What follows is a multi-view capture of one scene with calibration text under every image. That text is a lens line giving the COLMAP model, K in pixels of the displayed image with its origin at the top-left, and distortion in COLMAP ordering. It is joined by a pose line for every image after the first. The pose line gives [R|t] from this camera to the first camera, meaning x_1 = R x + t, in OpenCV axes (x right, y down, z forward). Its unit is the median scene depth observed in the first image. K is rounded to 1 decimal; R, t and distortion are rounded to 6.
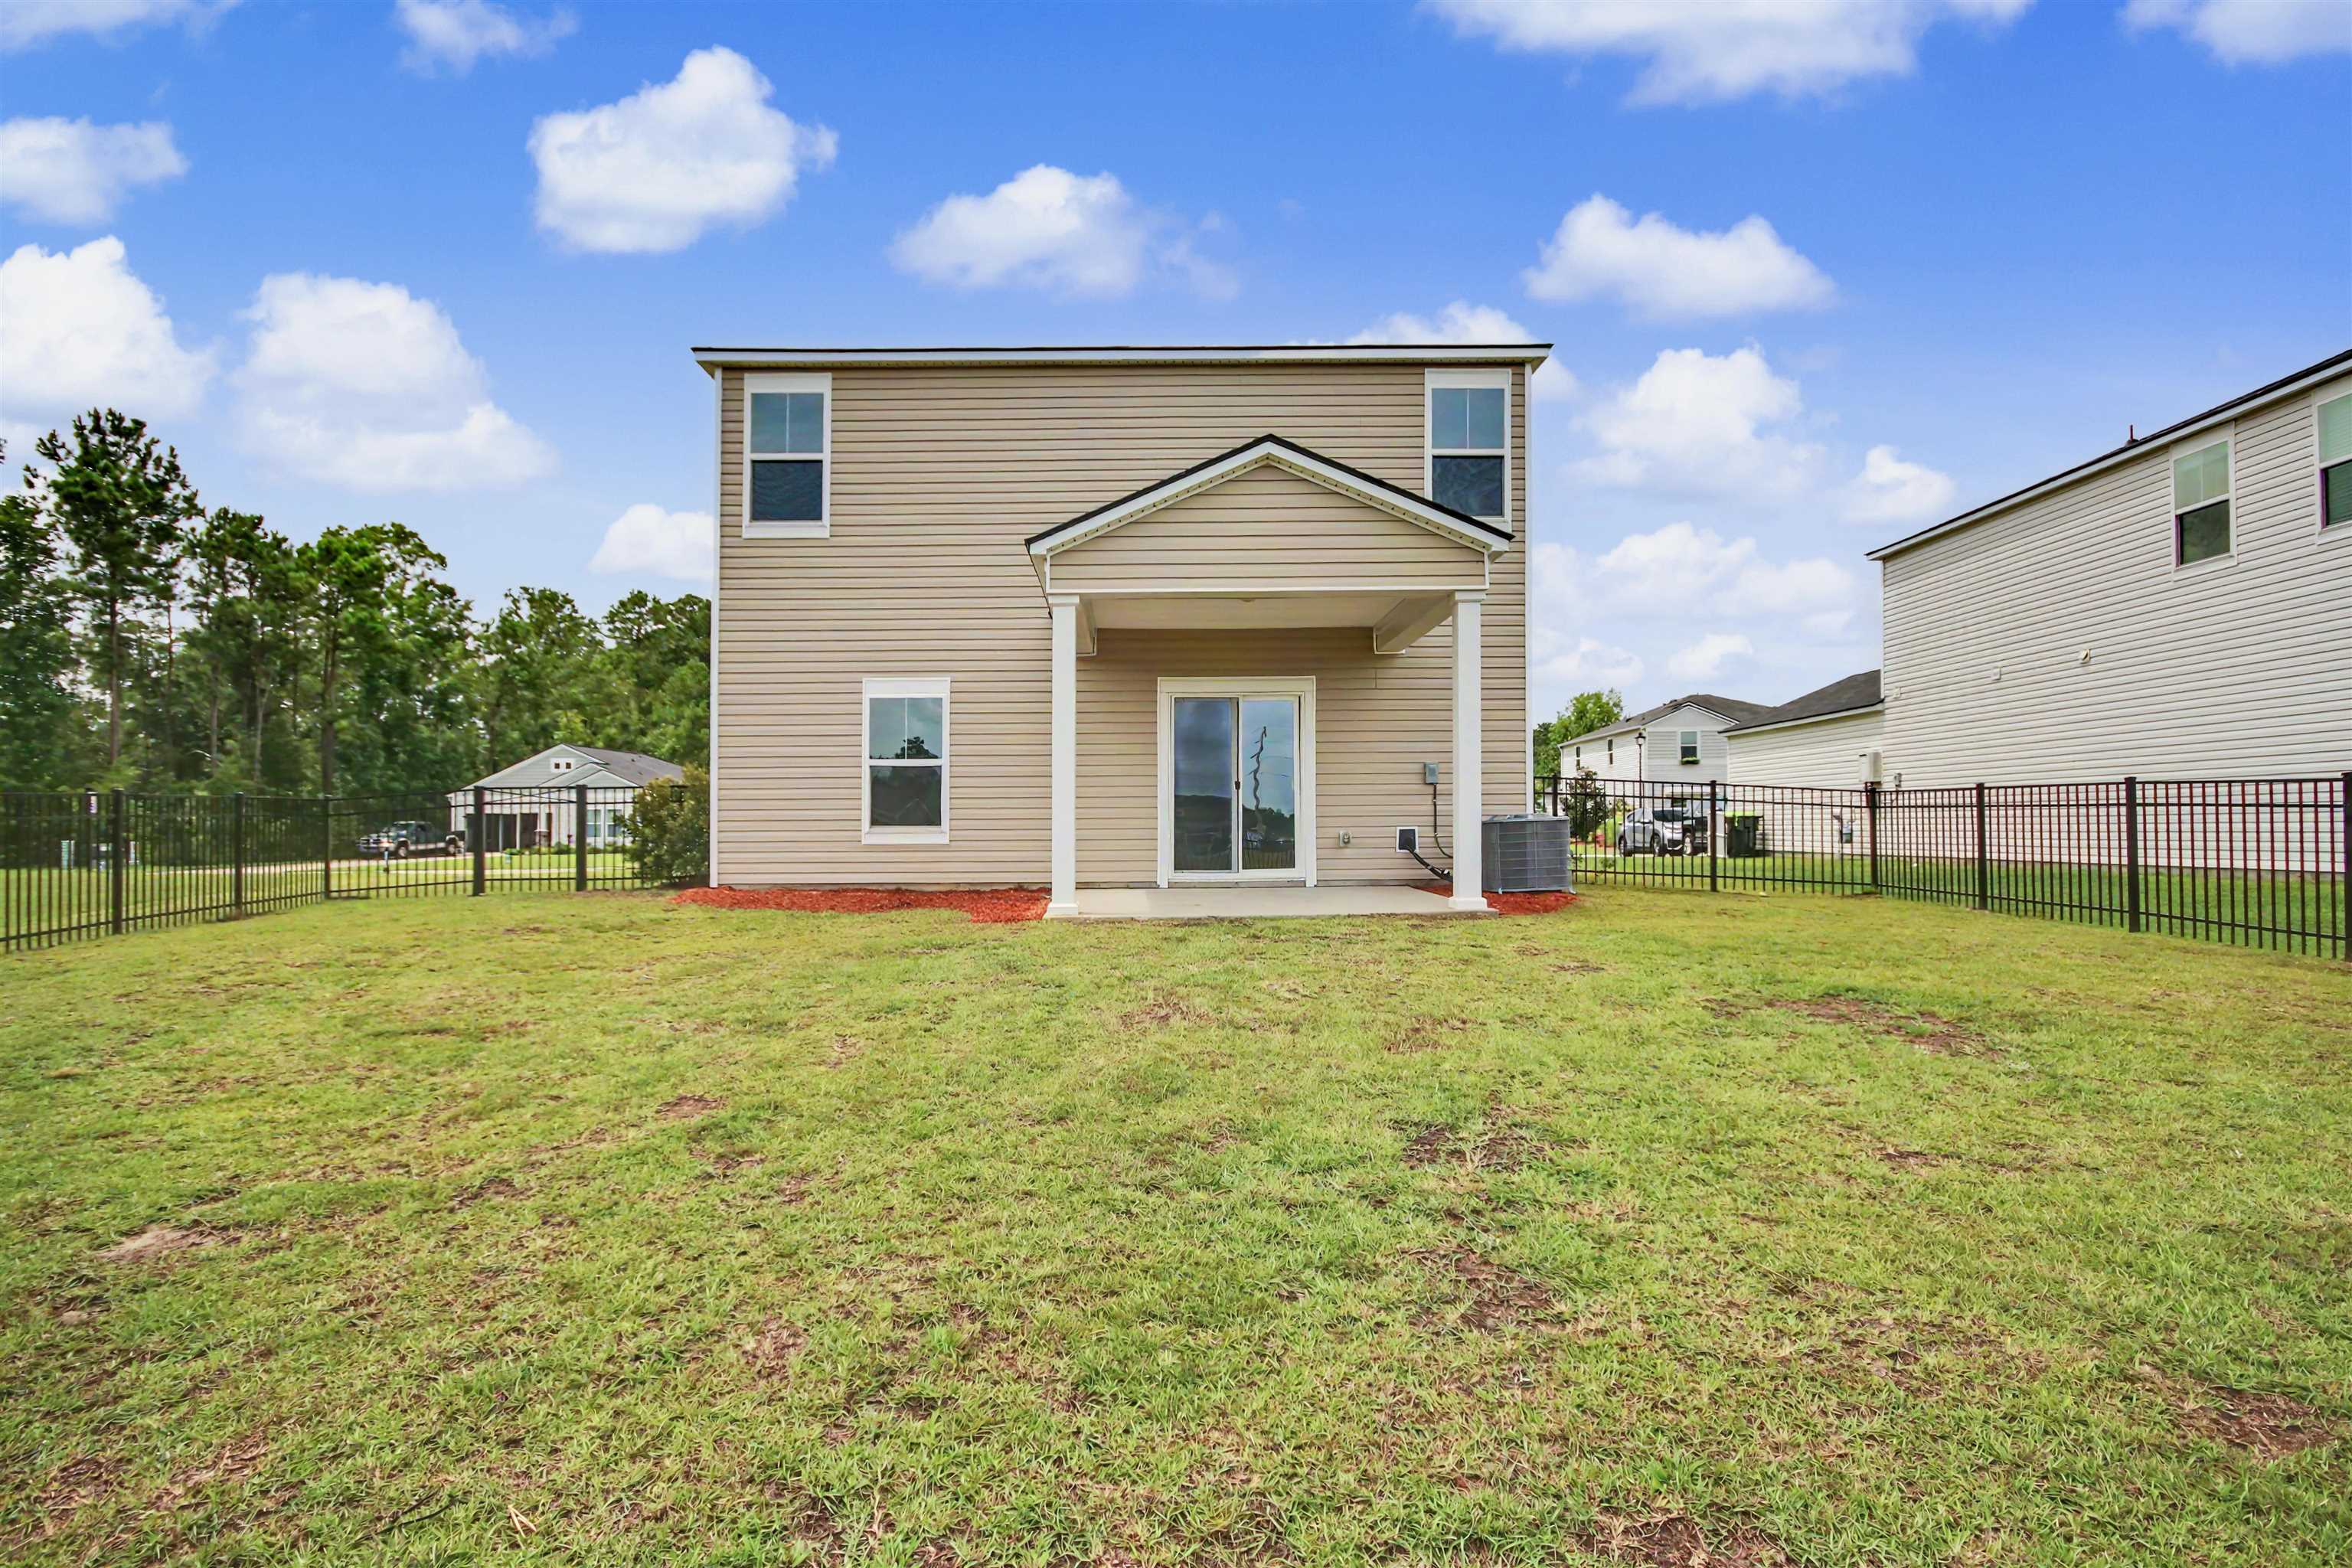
lens RADIAL K [[1113.9, 0, 1192.3], [0, 1113.9, 801.9], [0, 0, 1]] dist [0.003585, -0.001254]
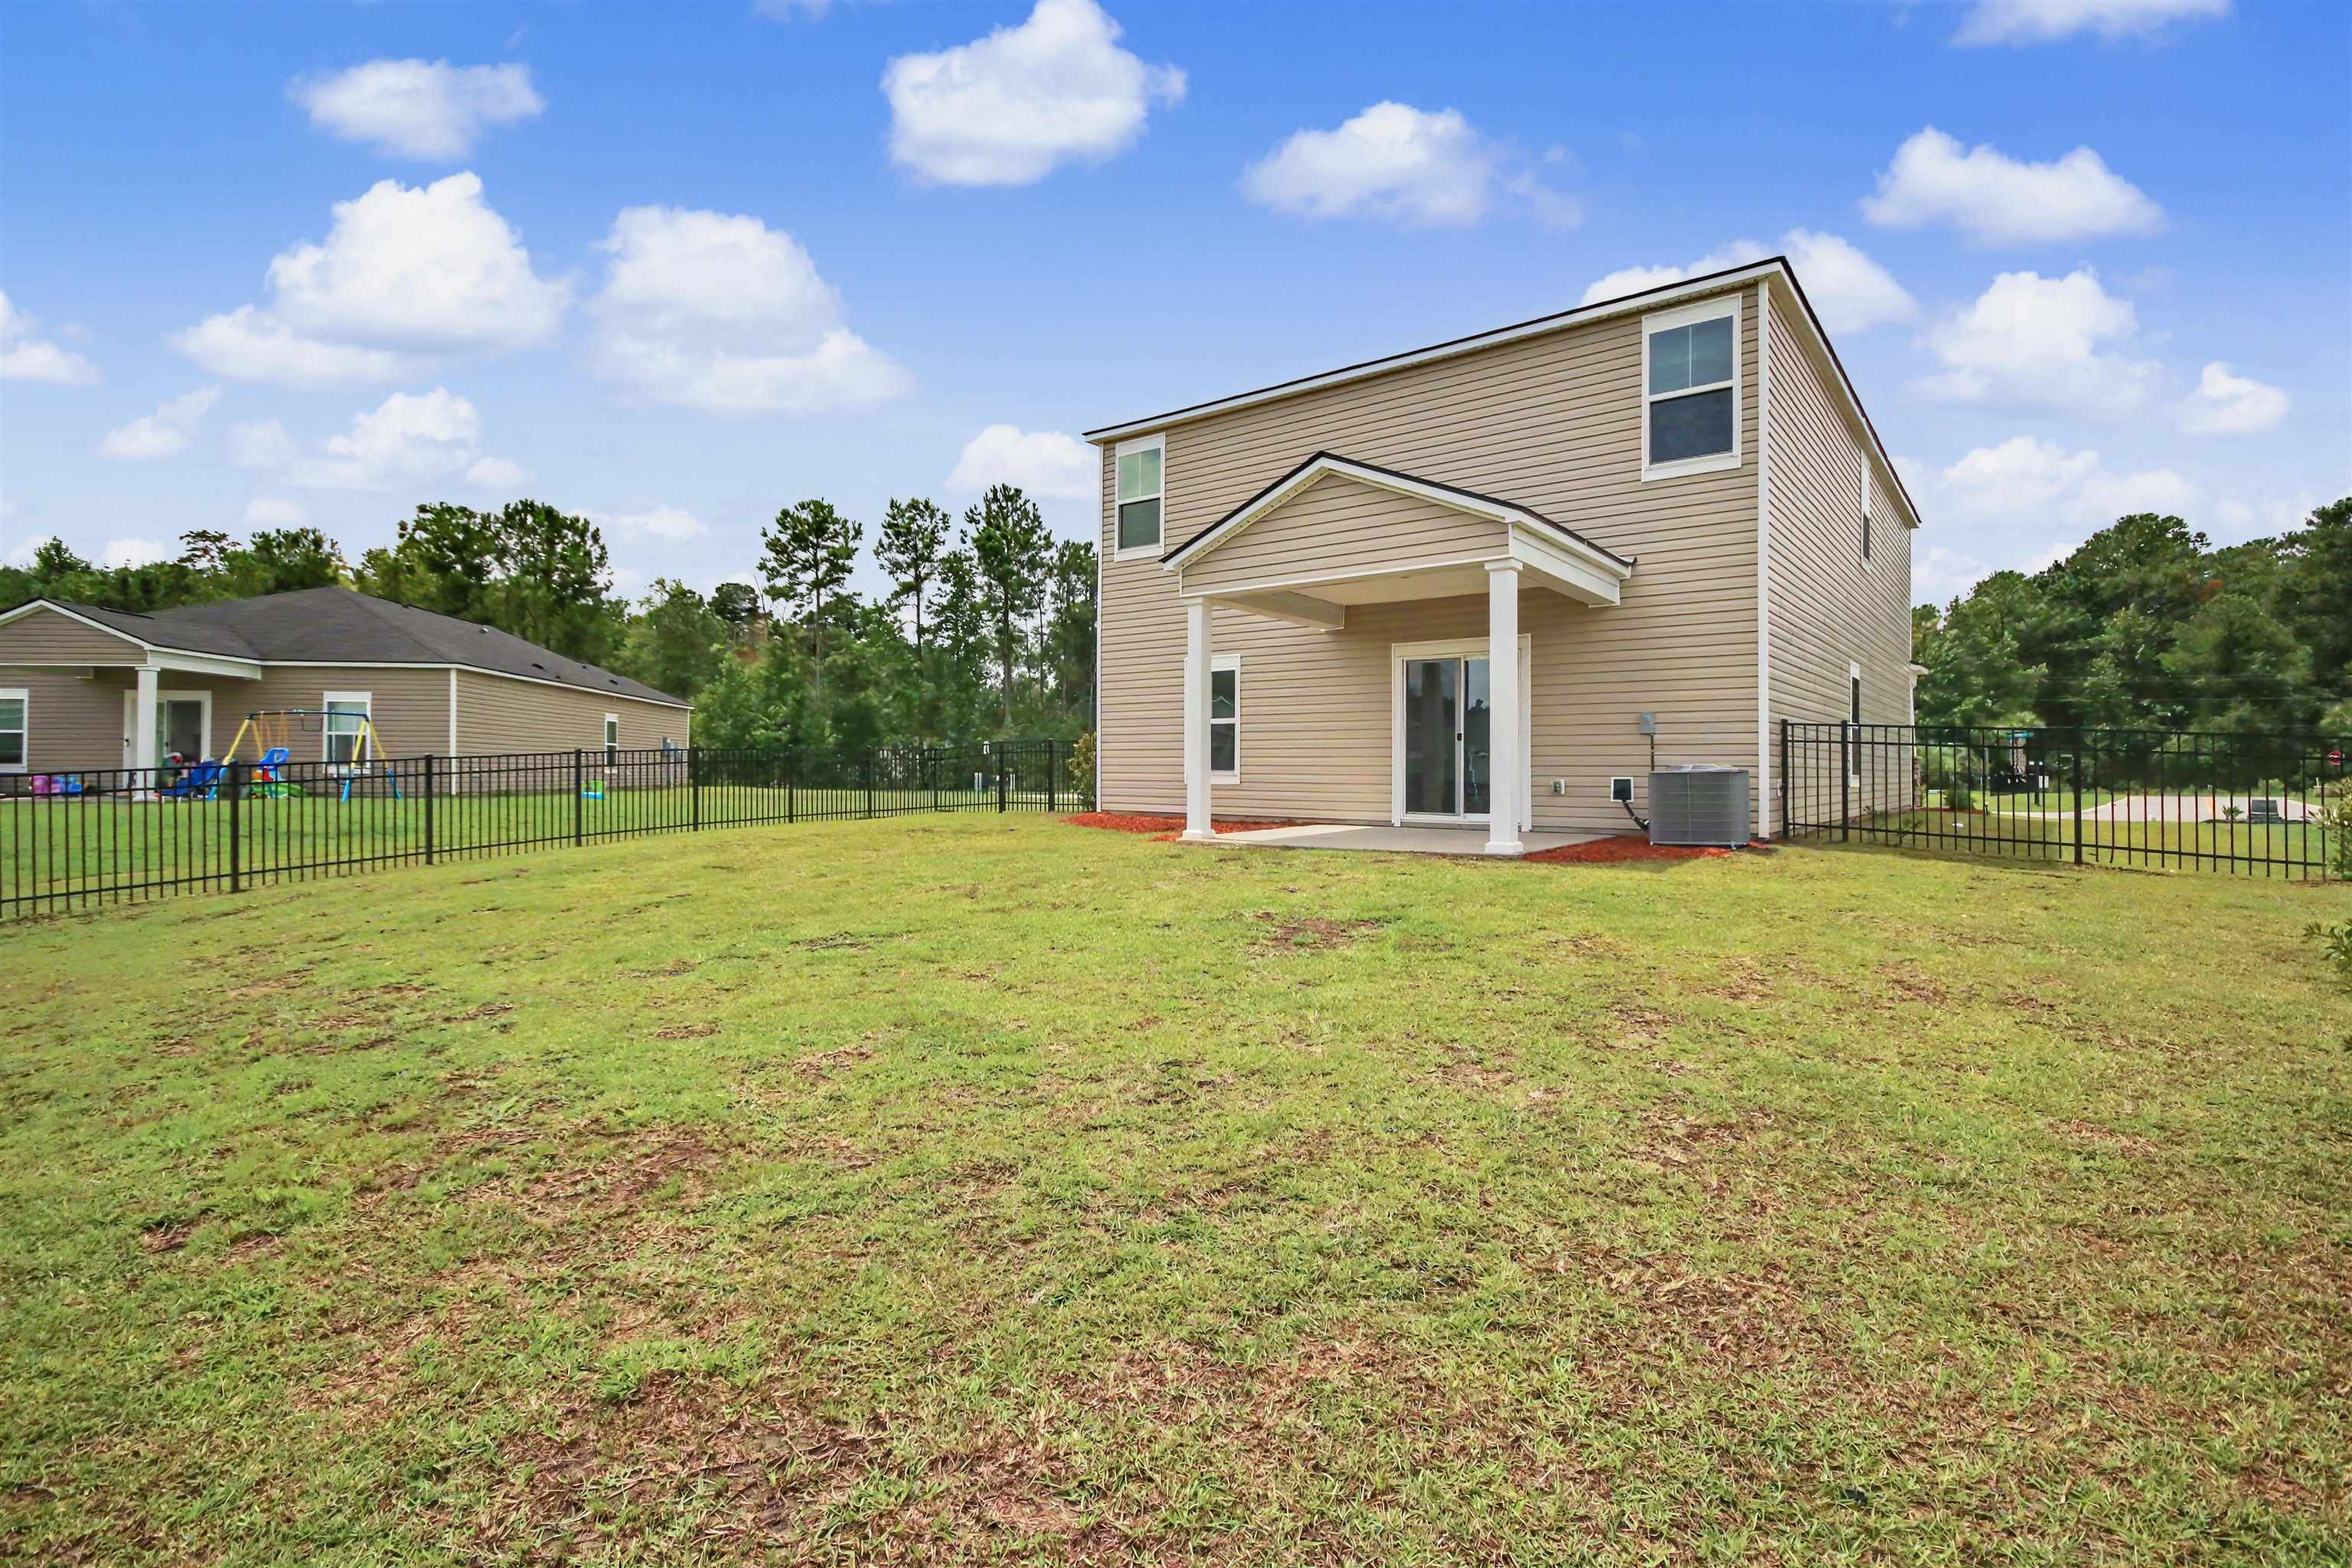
lens RADIAL K [[1113.9, 0, 1192.3], [0, 1113.9, 765.1], [0, 0, 1]] dist [0.003585, -0.001254]
pose [[0.780913, 0.010253, -0.624555, 0.523780], [0.000614, 0.999852, 0.017182, -0.006582], [0.624639, -0.013801, 0.780791, -0.030017]]
